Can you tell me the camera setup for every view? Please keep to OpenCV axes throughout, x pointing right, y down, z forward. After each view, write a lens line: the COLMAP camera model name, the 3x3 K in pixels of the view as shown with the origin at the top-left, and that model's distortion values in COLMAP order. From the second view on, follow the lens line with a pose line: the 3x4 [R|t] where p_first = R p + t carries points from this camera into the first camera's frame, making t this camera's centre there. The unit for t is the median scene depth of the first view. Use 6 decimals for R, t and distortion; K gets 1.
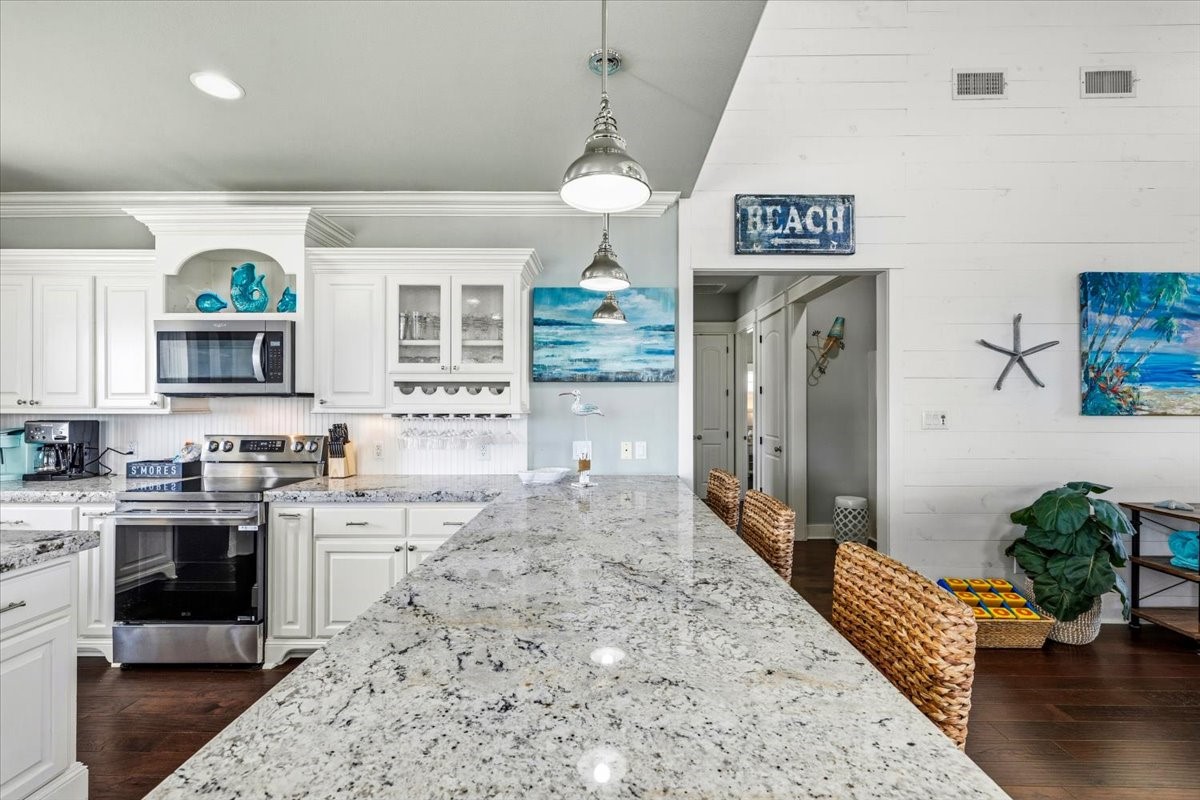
lens RADIAL K [[509.3, 0, 599.4], [0, 509.3, 405.1], [0, 0, 1]] dist [0.000121, 0.001279]
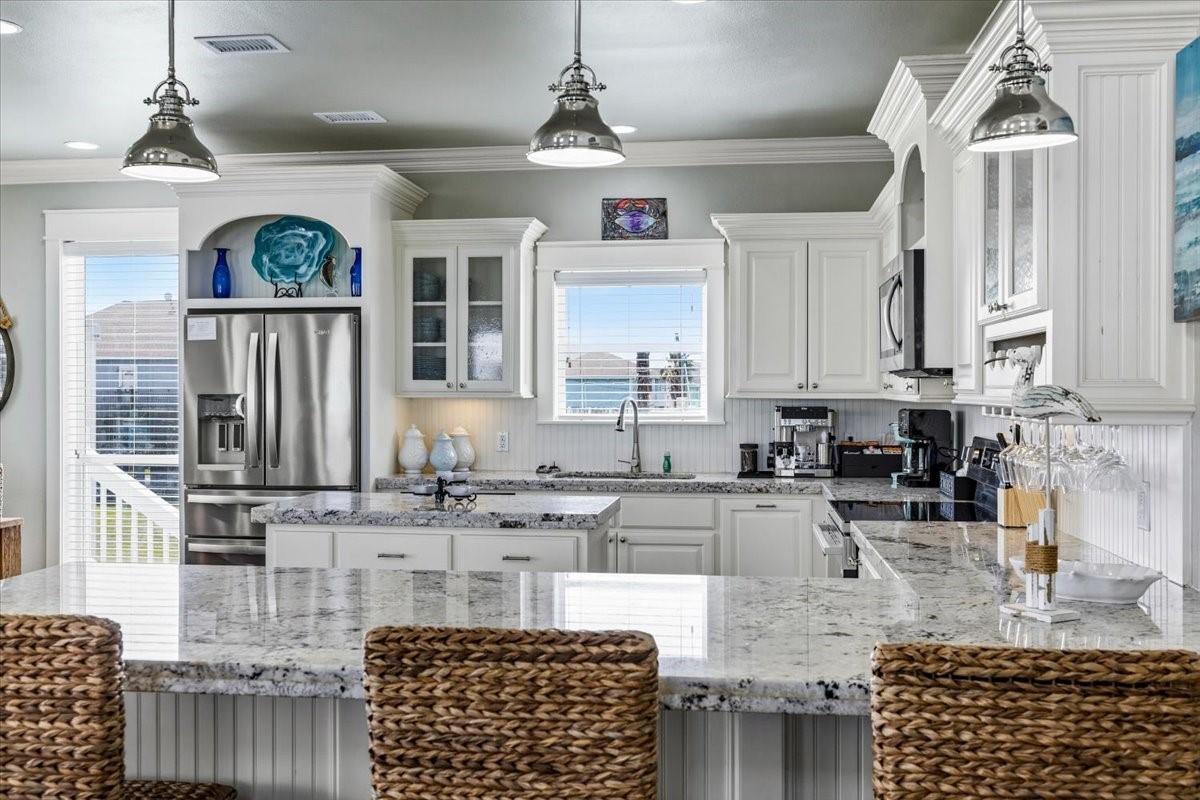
lens RADIAL K [[1134.5, 0, 592.4], [0, 1134.5, 403.7], [0, 0, 1]] dist [-0.016628, 0.000000]
pose [[-0.118420, 0.009562, -0.992917, 0.693488], [0.002327, 0.999954, 0.009352, 0.005159], [0.992961, -0.001203, -0.118437, 0.711271]]
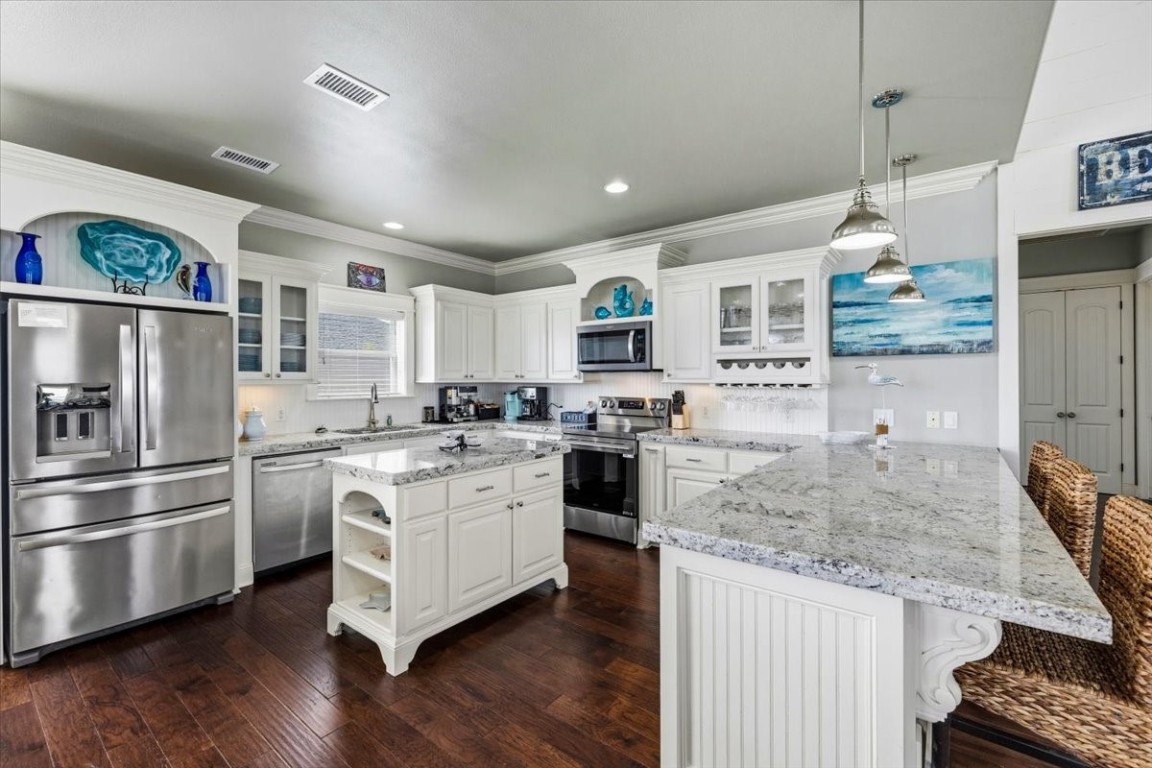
lens RADIAL K [[489.0, 0, 576.9], [0, 489.0, 375.7], [0, 0, 1]] dist [0.000121, 0.001279]
pose [[0.801981, -0.005913, -0.597320, 0.069907], [0.004315, 0.999982, -0.004106, -0.000004], [0.597333, 0.000716, 0.801993, -0.250873]]
